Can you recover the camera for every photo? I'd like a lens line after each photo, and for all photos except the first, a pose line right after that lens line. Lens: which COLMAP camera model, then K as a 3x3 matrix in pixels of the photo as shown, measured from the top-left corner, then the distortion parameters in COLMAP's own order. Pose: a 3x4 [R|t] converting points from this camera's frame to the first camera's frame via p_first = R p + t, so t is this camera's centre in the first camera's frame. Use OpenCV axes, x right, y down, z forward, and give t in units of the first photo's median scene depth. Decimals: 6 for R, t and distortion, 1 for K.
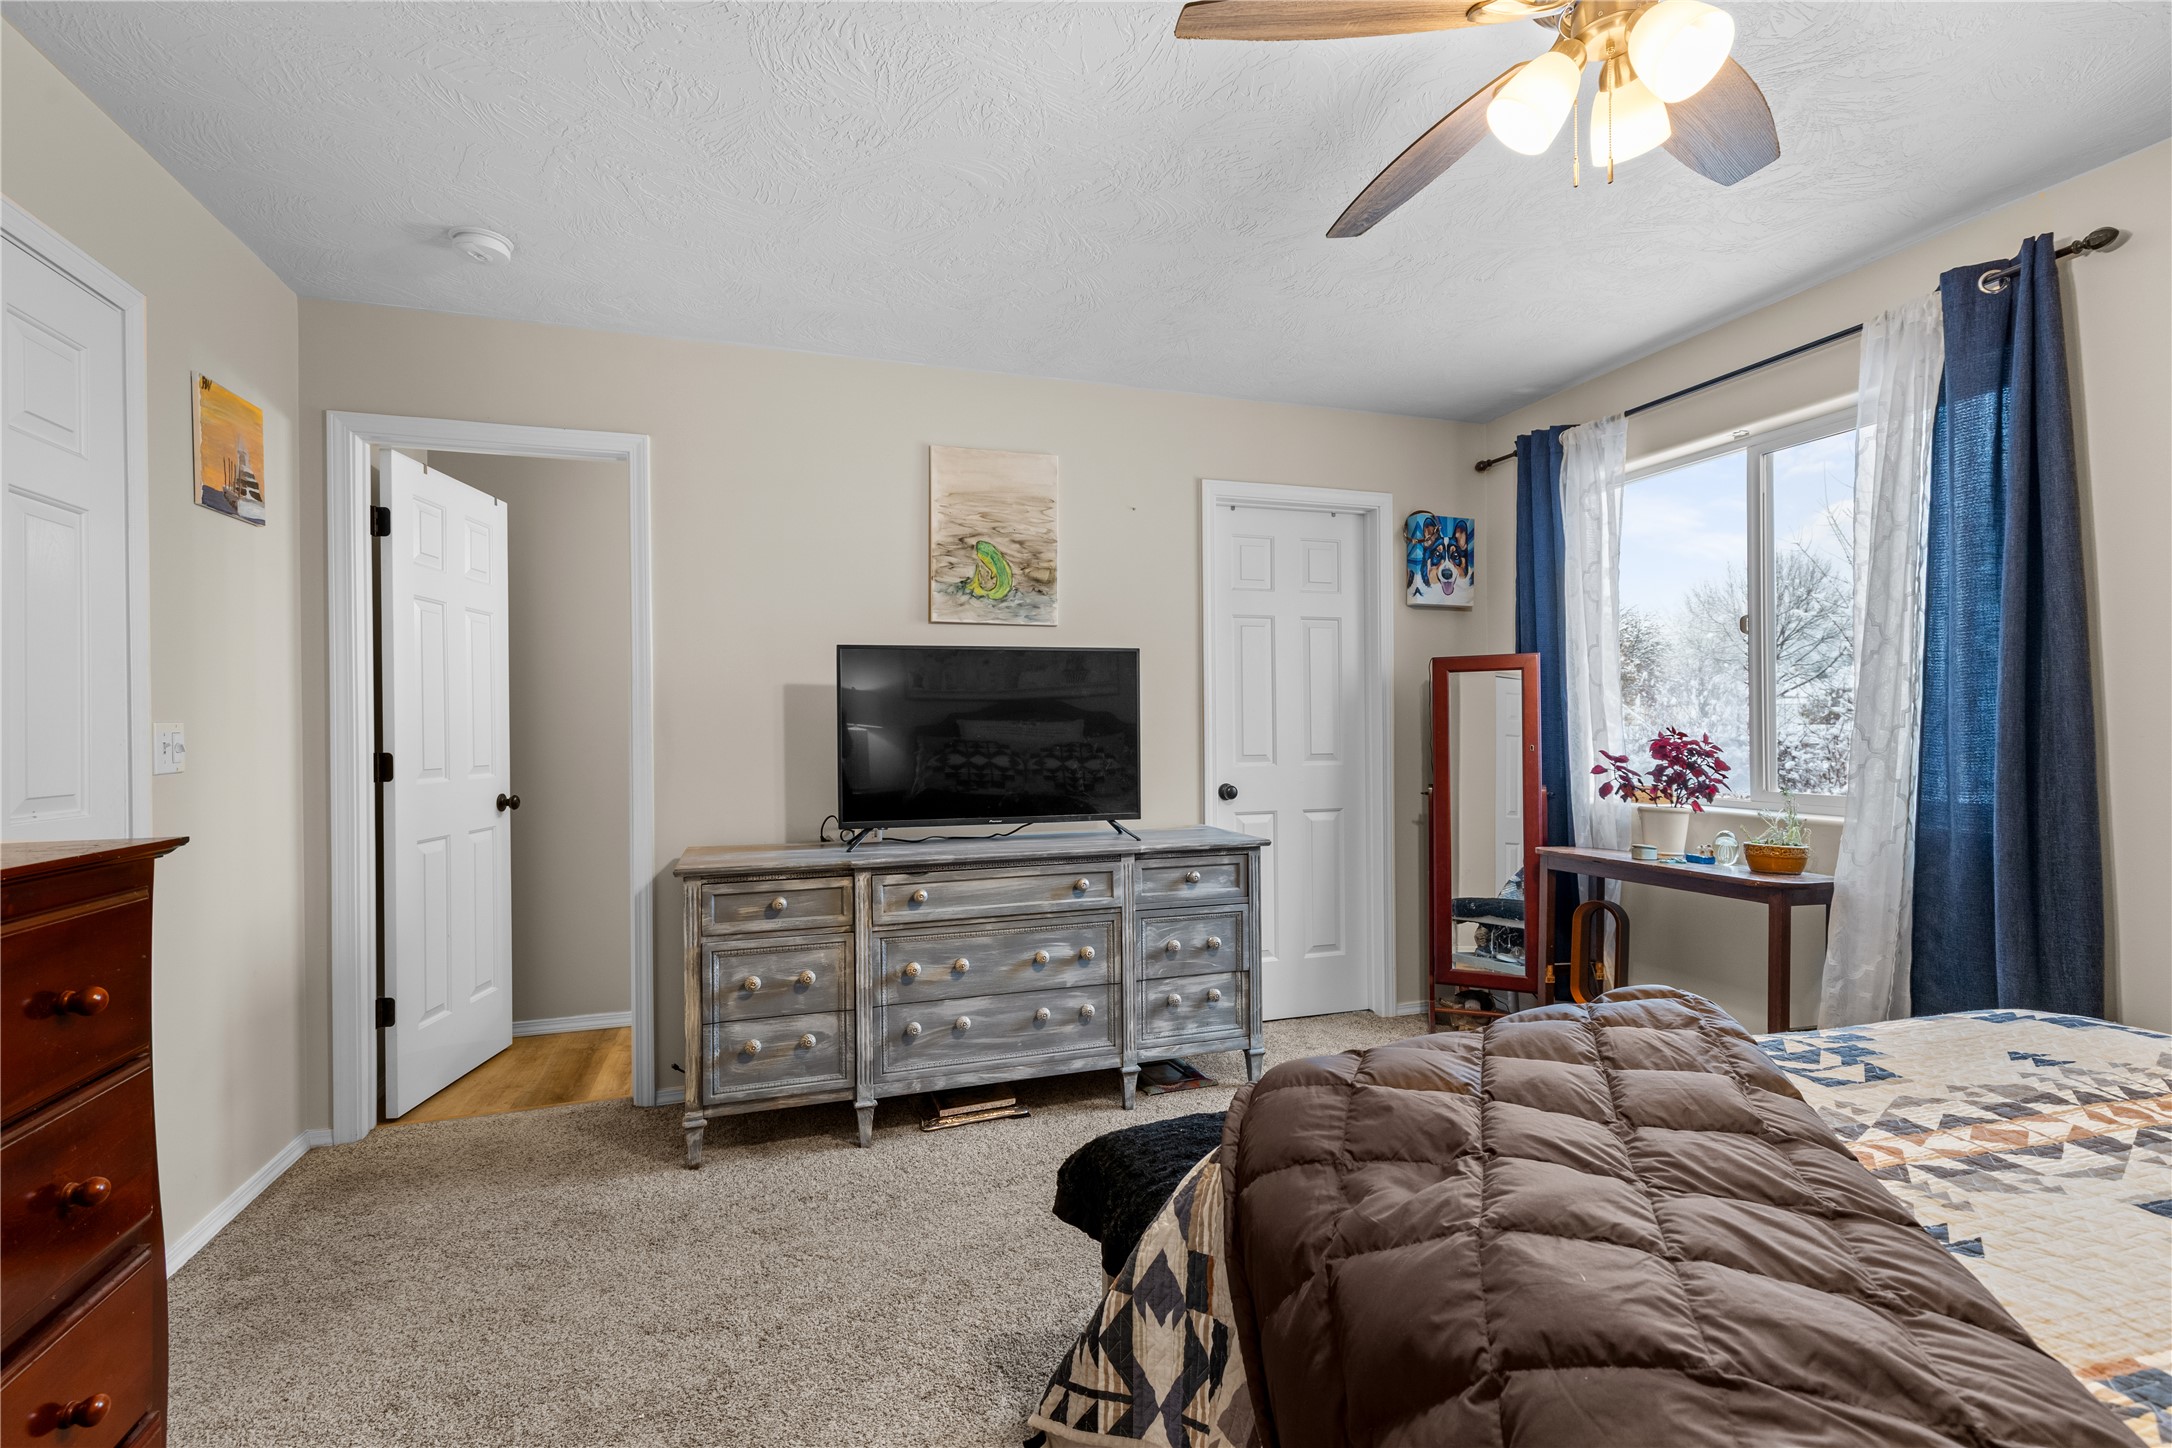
lens RADIAL K [[980.3, 0, 1086.6], [0, 980.3, 728.3], [0, 0, 1]] dist [0.008449, -0.001248]
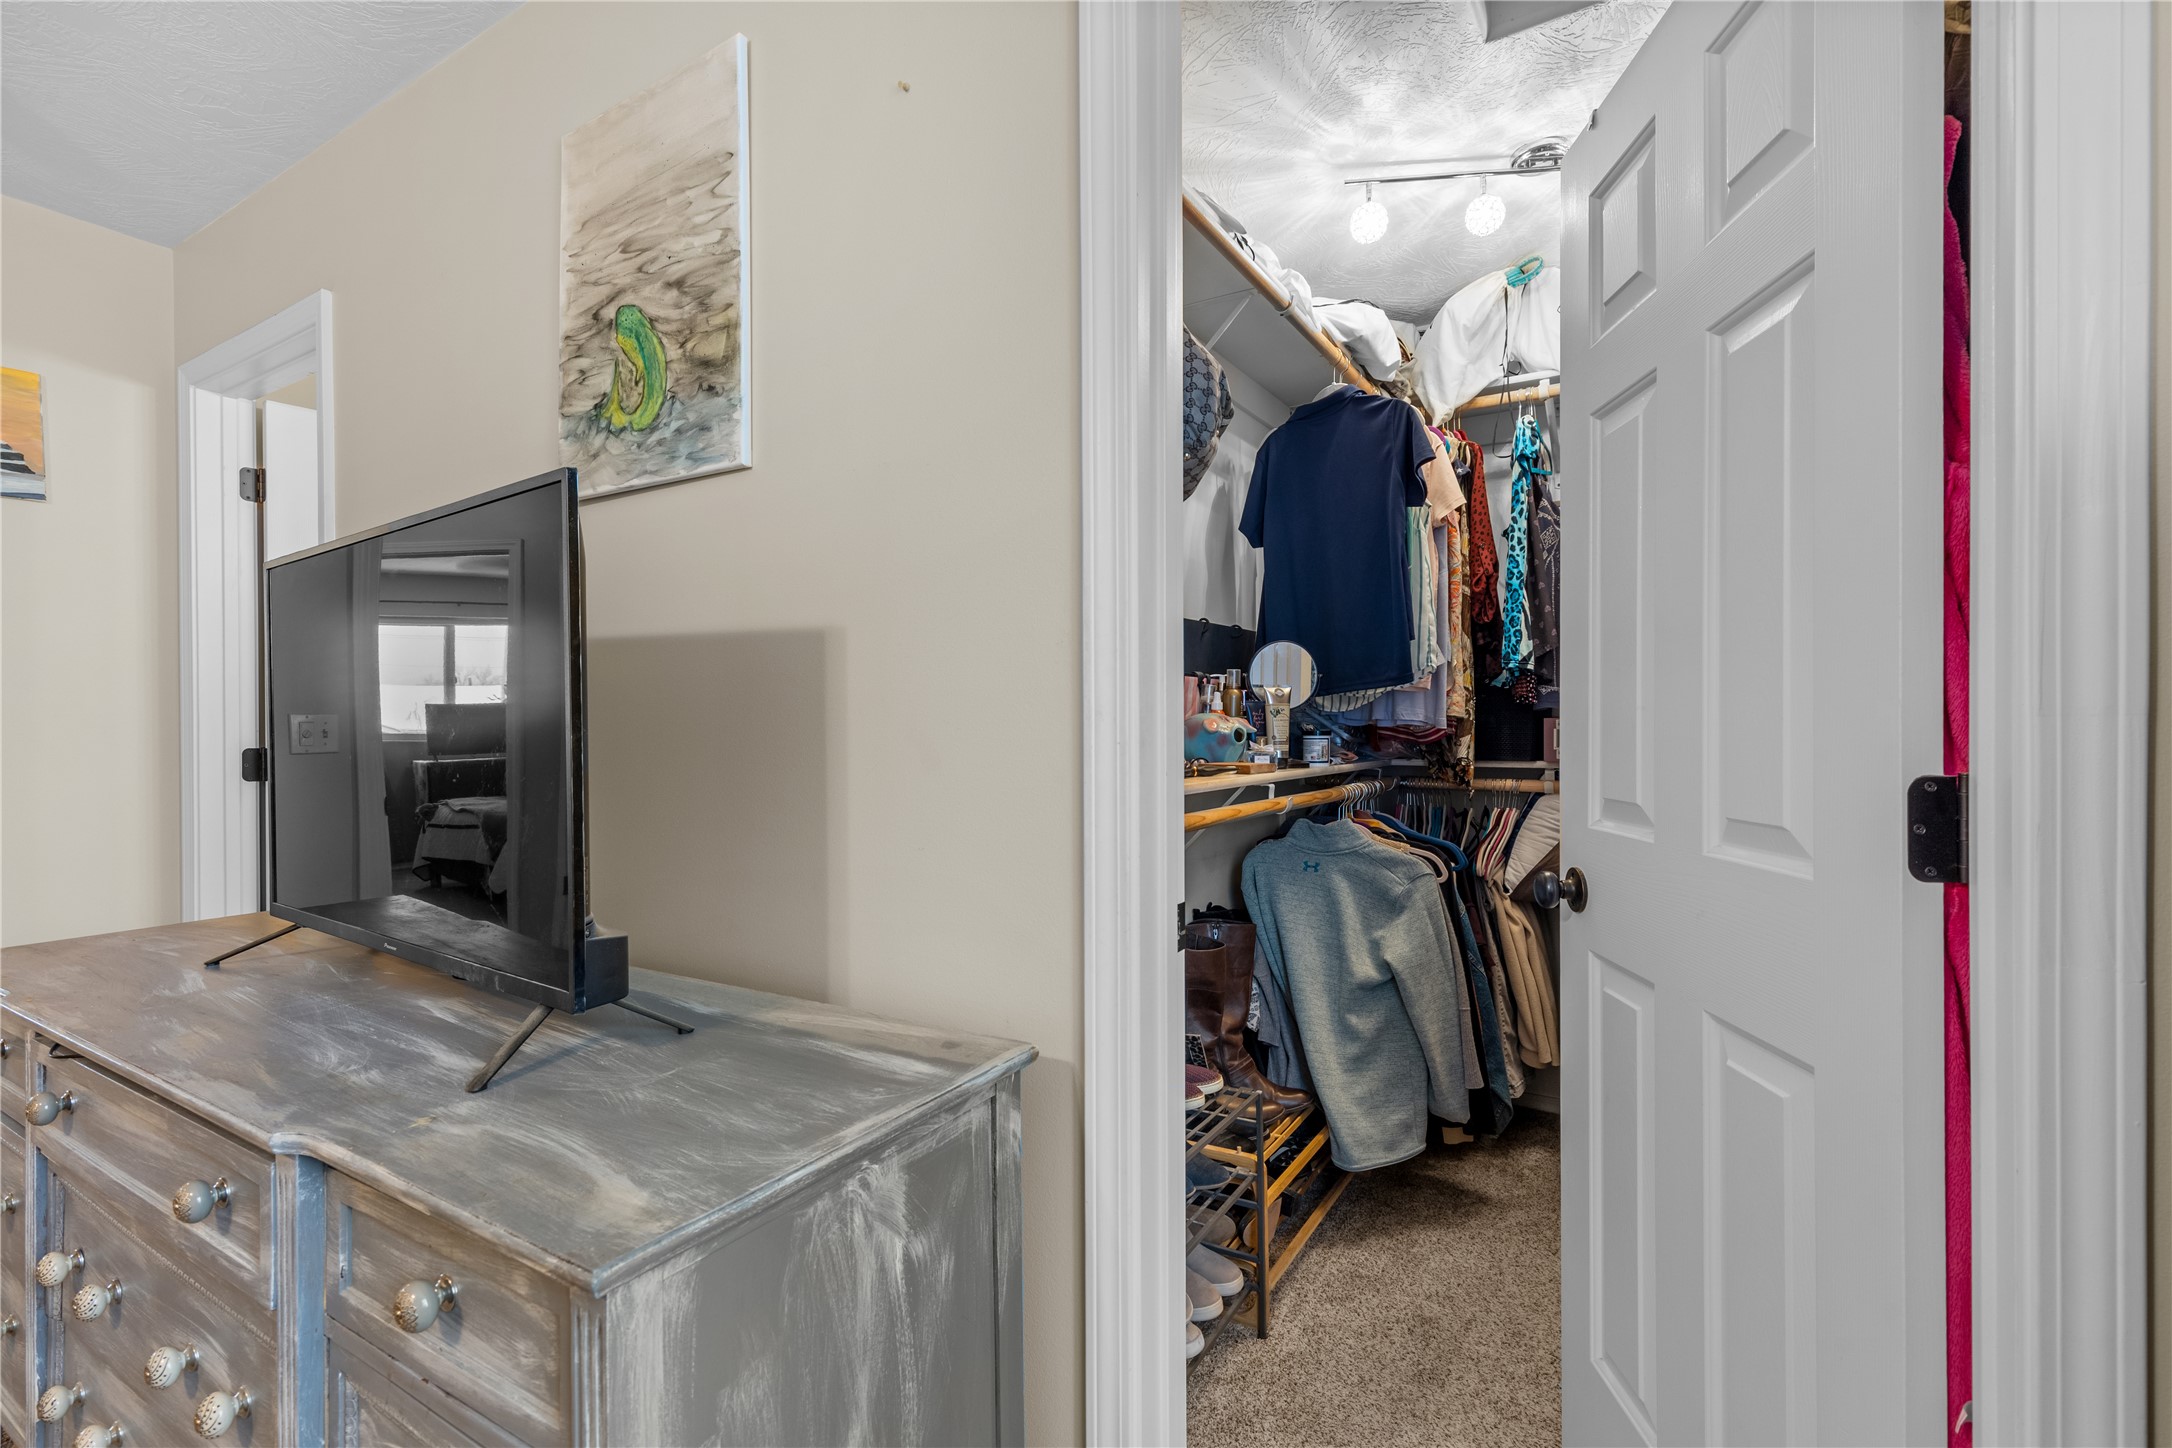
lens RADIAL K [[980.3, 0, 1086.1], [0, 980.3, 725.3], [0, 0, 1]] dist [0.008449, -0.001248]
pose [[0.637895, 0.003749, -0.770114, 0.374010], [-0.002752, 0.999993, 0.002589, -0.000353], [0.770118, 0.000468, 0.637901, 0.870021]]
